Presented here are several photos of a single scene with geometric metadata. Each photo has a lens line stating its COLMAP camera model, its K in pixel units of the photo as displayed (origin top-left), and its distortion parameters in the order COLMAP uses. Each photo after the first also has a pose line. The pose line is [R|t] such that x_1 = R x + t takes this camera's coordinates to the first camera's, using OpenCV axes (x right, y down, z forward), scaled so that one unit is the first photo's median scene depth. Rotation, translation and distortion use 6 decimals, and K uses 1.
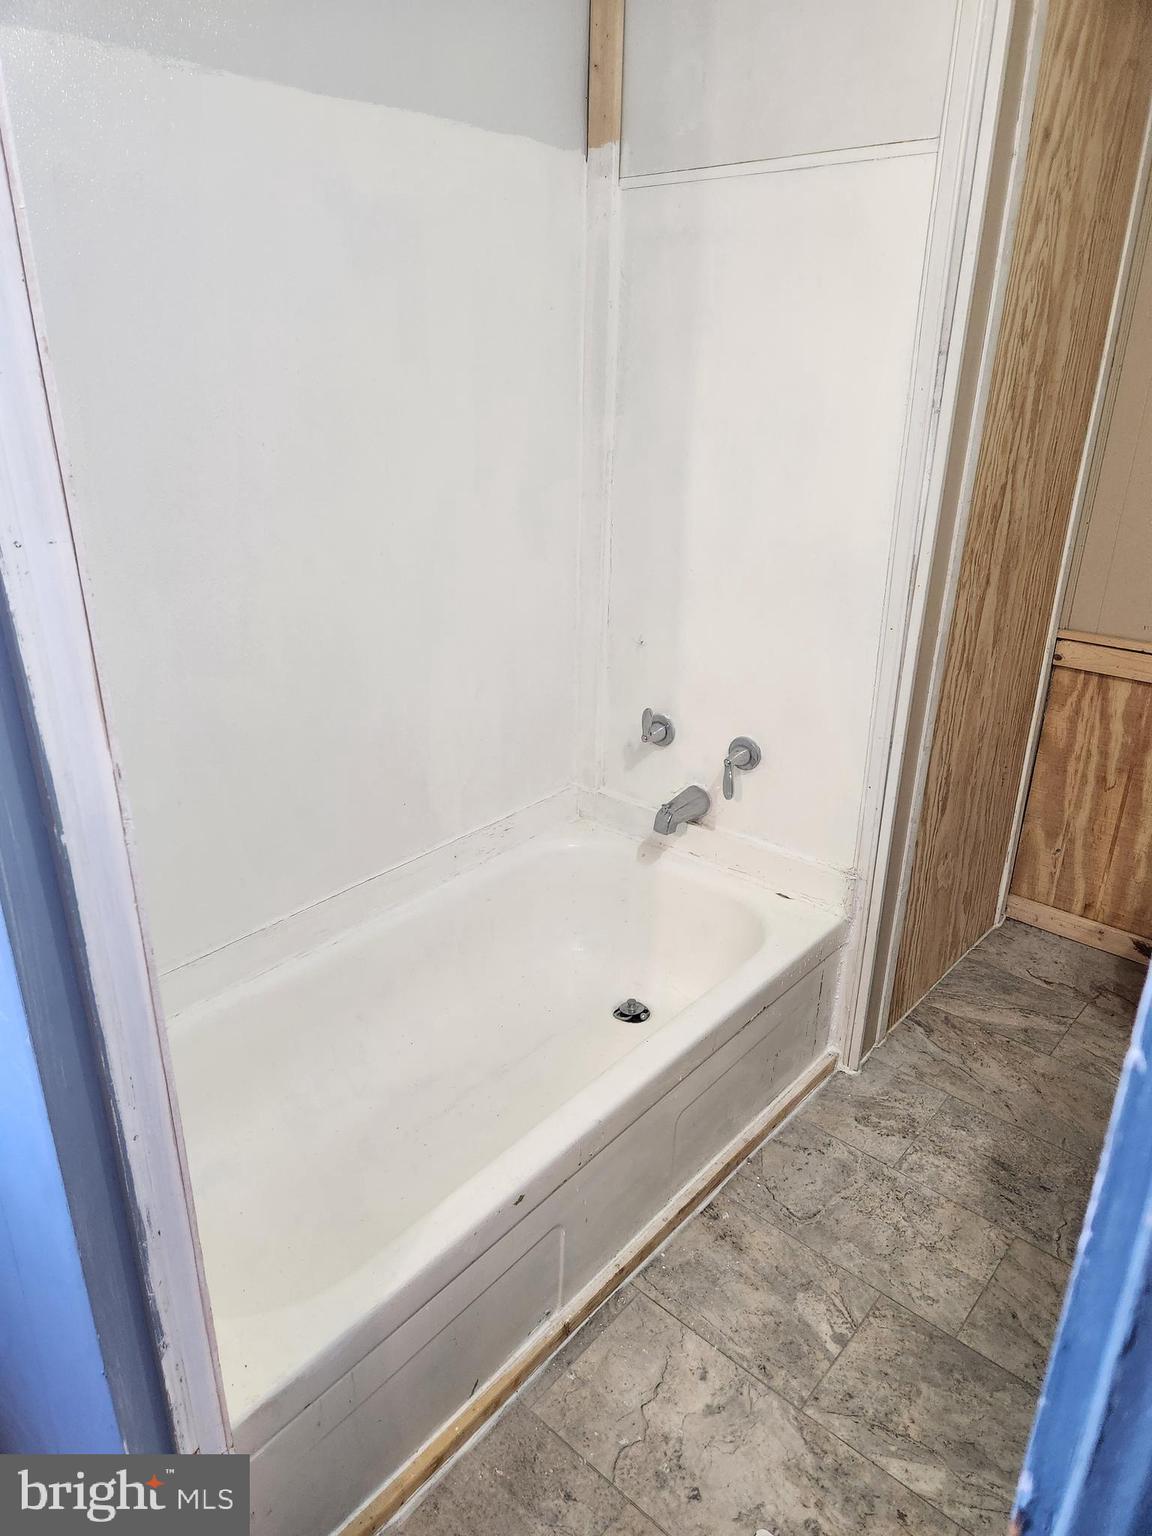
lens RADIAL K [[1036.2, 0, 570.2], [0, 1036.2, 769.4], [0, 0, 1]] dist [0.079989, -0.067970]
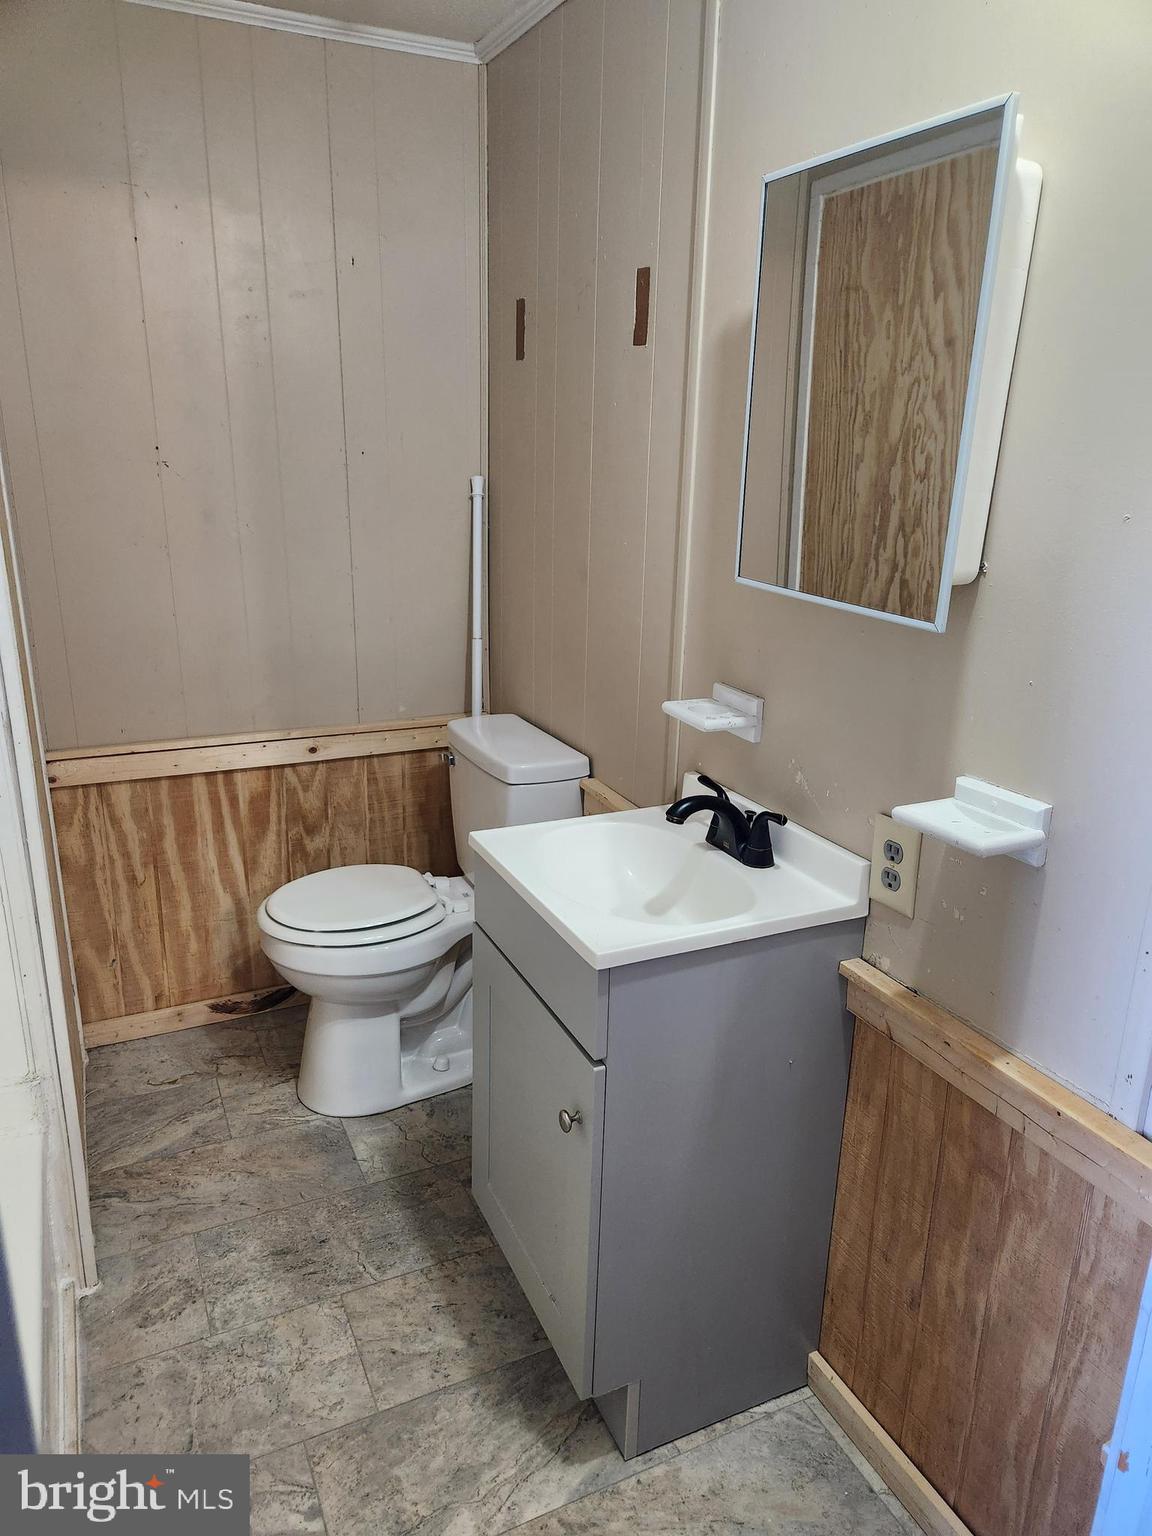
lens RADIAL K [[1036.2, 0, 570.2], [0, 1036.2, 769.4], [0, 0, 1]] dist [0.079989, -0.067970]
pose [[0.385737, -0.269578, 0.882346, -0.220946], [0.335286, 0.931932, 0.138150, -0.094182], [-0.859529, 0.242549, 0.449867, 0.152741]]
